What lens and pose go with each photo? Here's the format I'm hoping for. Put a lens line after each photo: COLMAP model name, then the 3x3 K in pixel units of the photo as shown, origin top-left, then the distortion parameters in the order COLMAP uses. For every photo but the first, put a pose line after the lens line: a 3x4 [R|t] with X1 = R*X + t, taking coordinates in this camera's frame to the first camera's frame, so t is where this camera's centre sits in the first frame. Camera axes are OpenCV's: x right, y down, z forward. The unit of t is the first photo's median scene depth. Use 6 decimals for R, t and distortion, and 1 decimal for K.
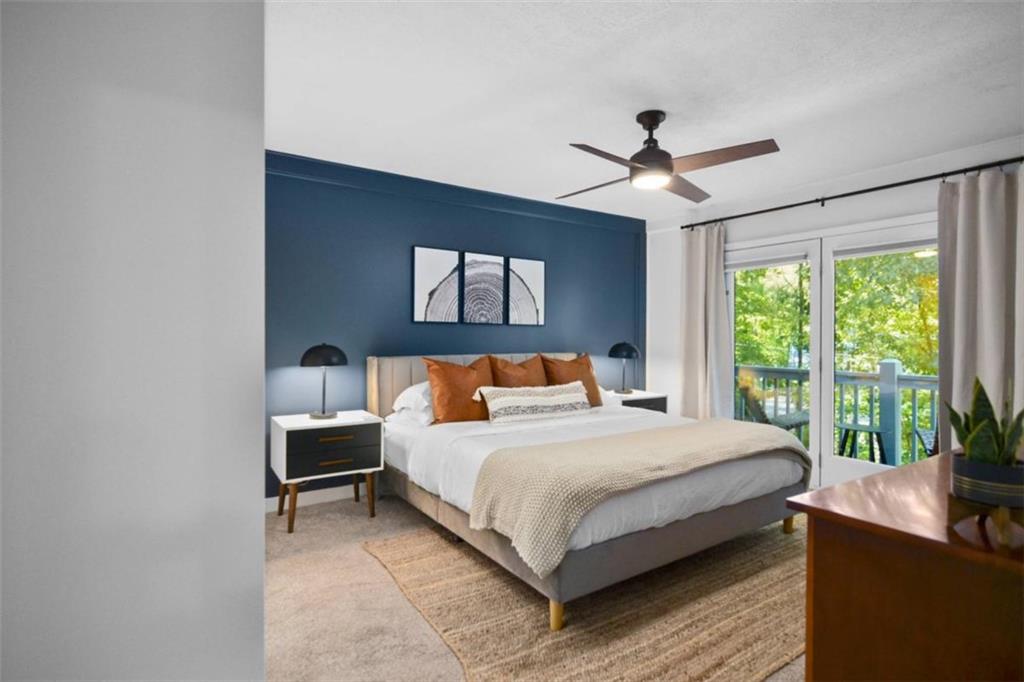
lens RADIAL K [[525.1, 0, 478.9], [0, 525.1, 328.5], [0, 0, 1]] dist [-0.003446, -0.000483]
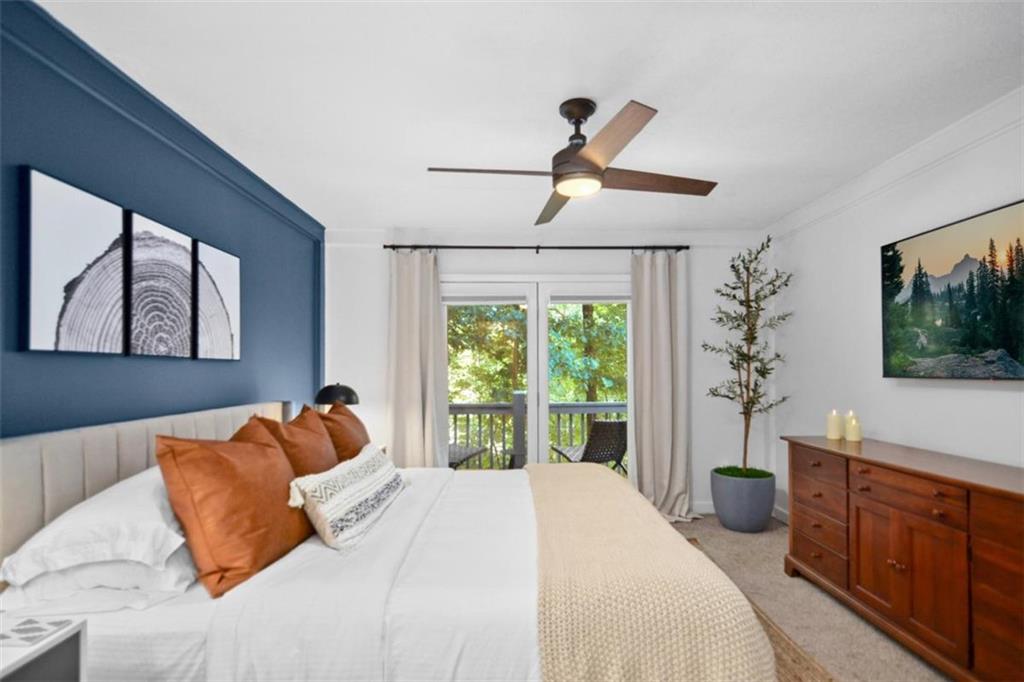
lens RADIAL K [[530.0, 0, 532.5], [0, 530.0, 355.8], [0, 0, 1]] dist [-0.001956, -0.000360]
pose [[0.480818, 0.014604, 0.876699, -0.280646], [-0.001009, 0.999870, -0.016103, -0.002542], [-0.876820, 0.006858, 0.480770, 0.431697]]
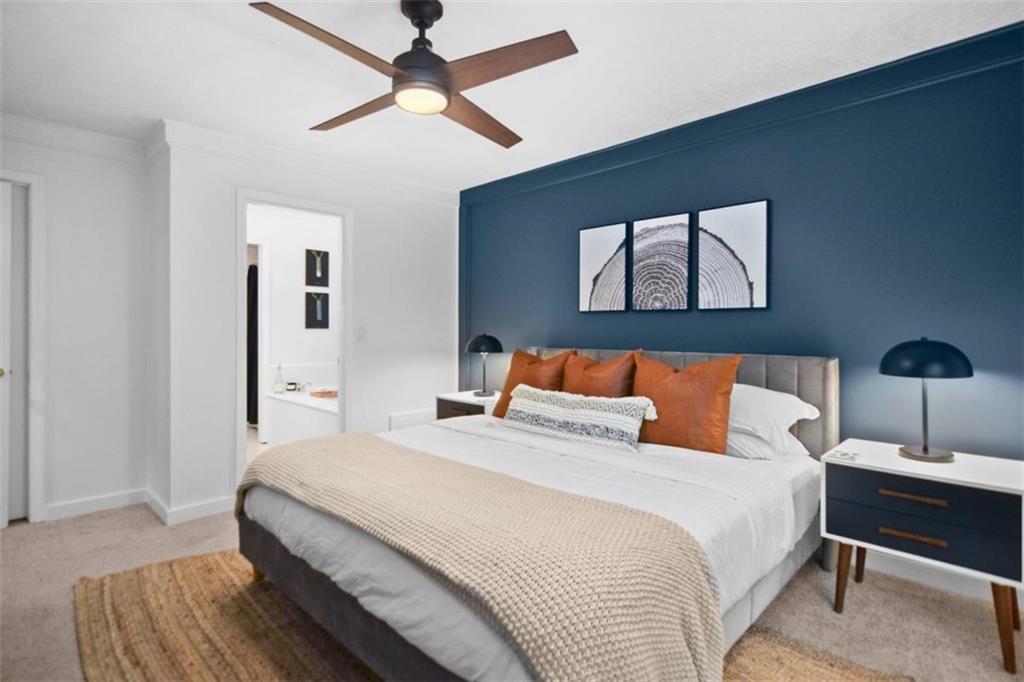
lens RADIAL K [[525.1, 0, 478.9], [0, 525.1, 328.5], [0, 0, 1]] dist [-0.003446, -0.000483]
pose [[0.180491, 0.003341, -0.983571, 0.710684], [0.025811, 0.999634, 0.008132, 0.003993], [0.983238, -0.026855, 0.180339, 0.623055]]
